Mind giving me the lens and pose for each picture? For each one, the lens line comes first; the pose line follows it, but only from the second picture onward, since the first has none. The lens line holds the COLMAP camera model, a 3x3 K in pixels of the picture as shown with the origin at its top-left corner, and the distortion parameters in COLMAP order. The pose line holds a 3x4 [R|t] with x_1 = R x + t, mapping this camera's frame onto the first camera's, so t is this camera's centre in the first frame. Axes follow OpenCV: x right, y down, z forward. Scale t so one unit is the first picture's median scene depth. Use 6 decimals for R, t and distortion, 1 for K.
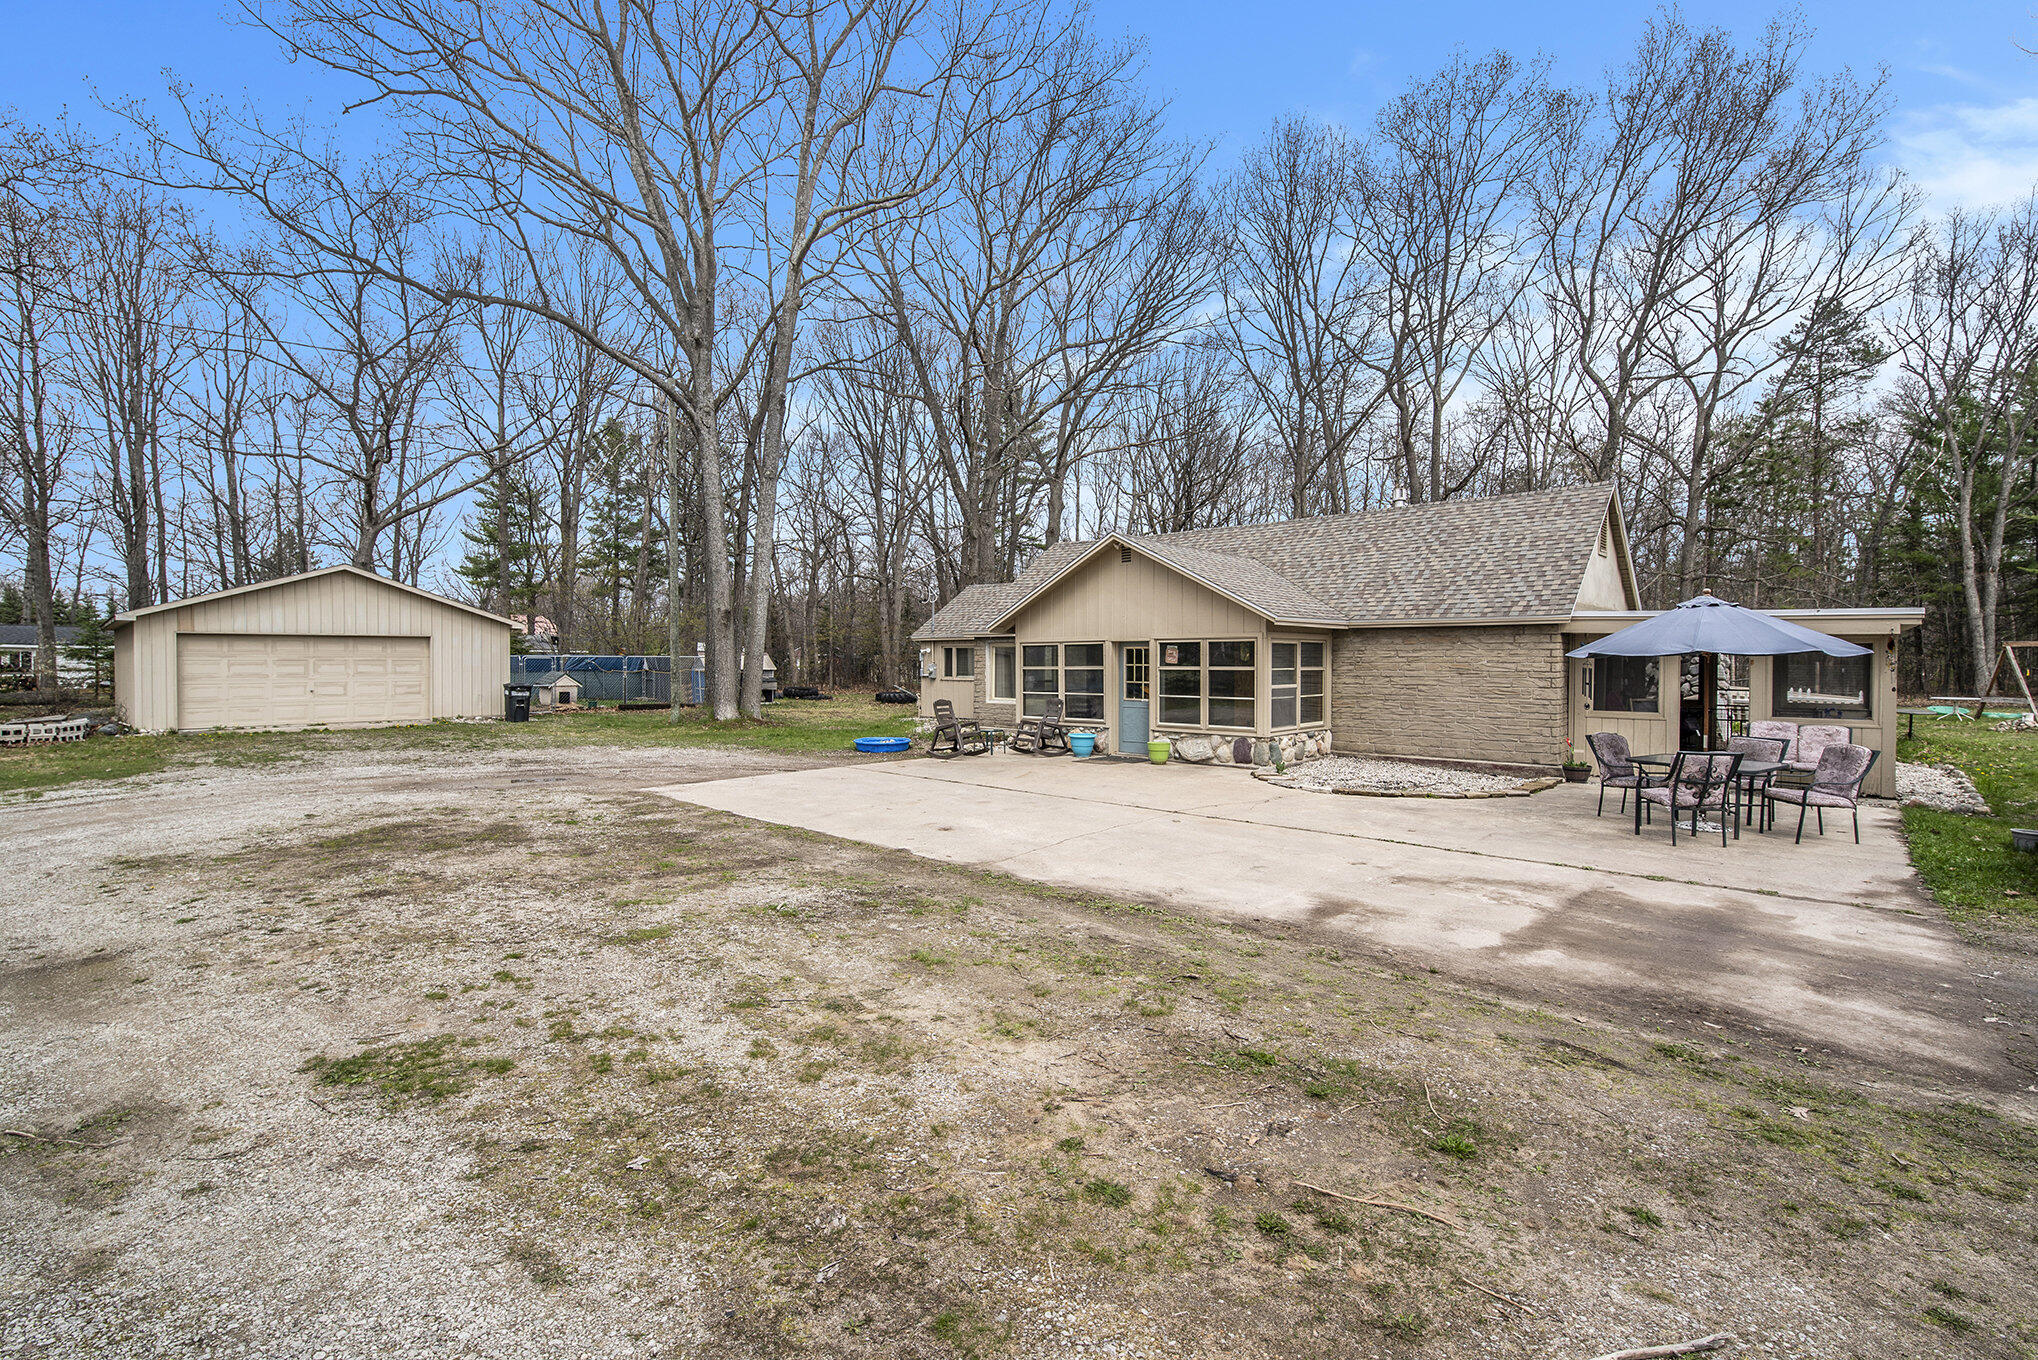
lens RADIAL K [[952.0, 0, 1013.0], [0, 952.0, 672.7], [0, 0, 1]] dist [-0.001992, 0.000119]
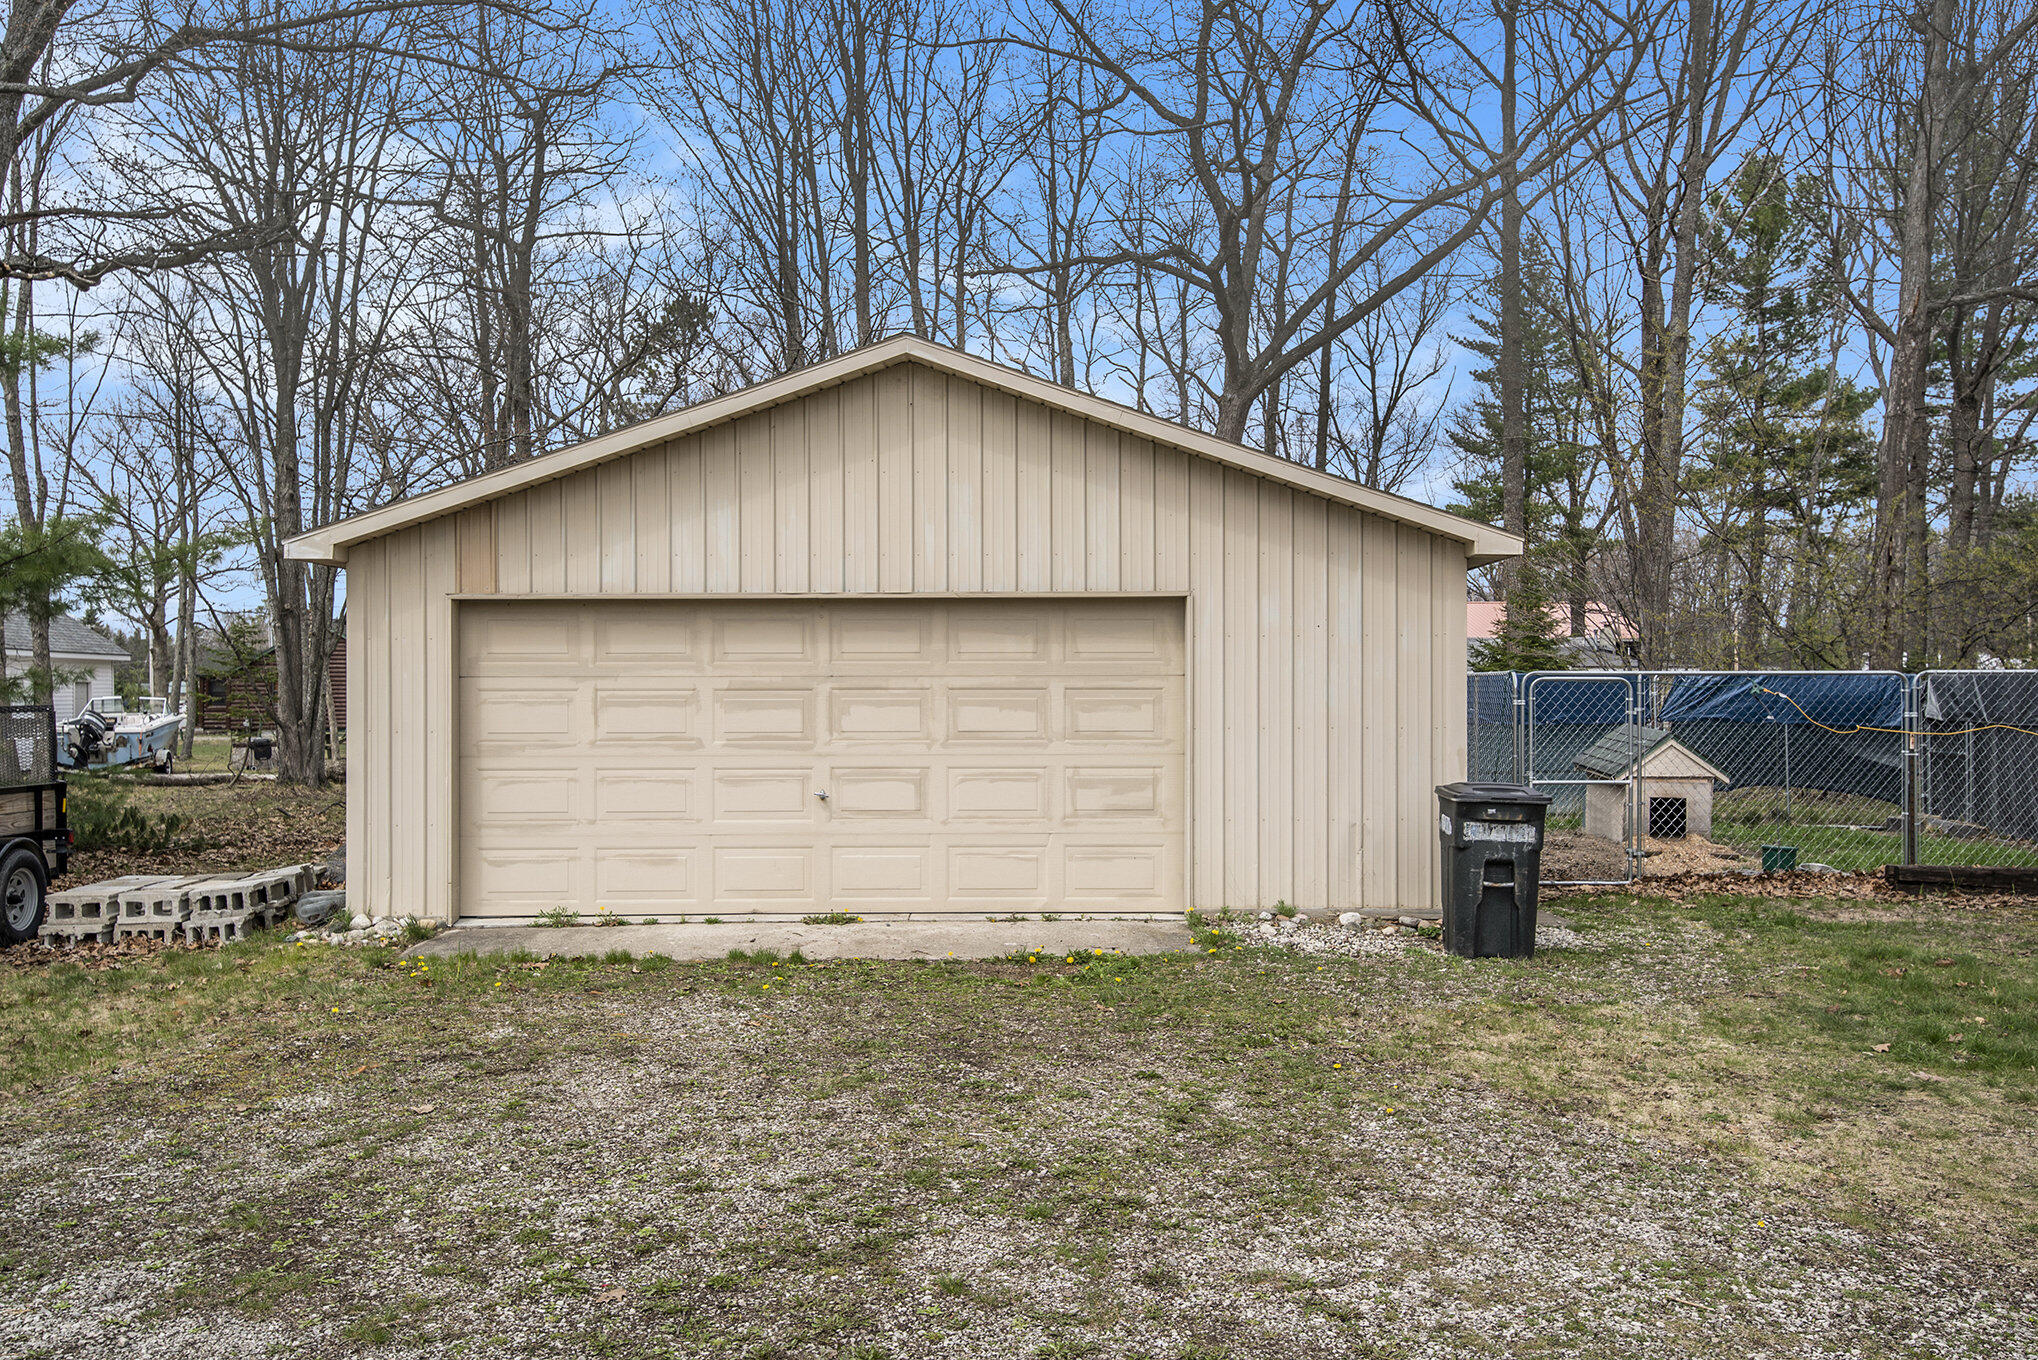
lens RADIAL K [[1755.9, 0, 1015.9], [0, 1755.9, 686.0], [0, 0, 1]] dist [0.052607, 0.003174]
pose [[0.711036, -0.003916, -0.703144, -0.233775], [-0.008119, 0.999872, -0.013779, -0.005220], [0.703108, 0.015506, 0.710914, 0.476645]]
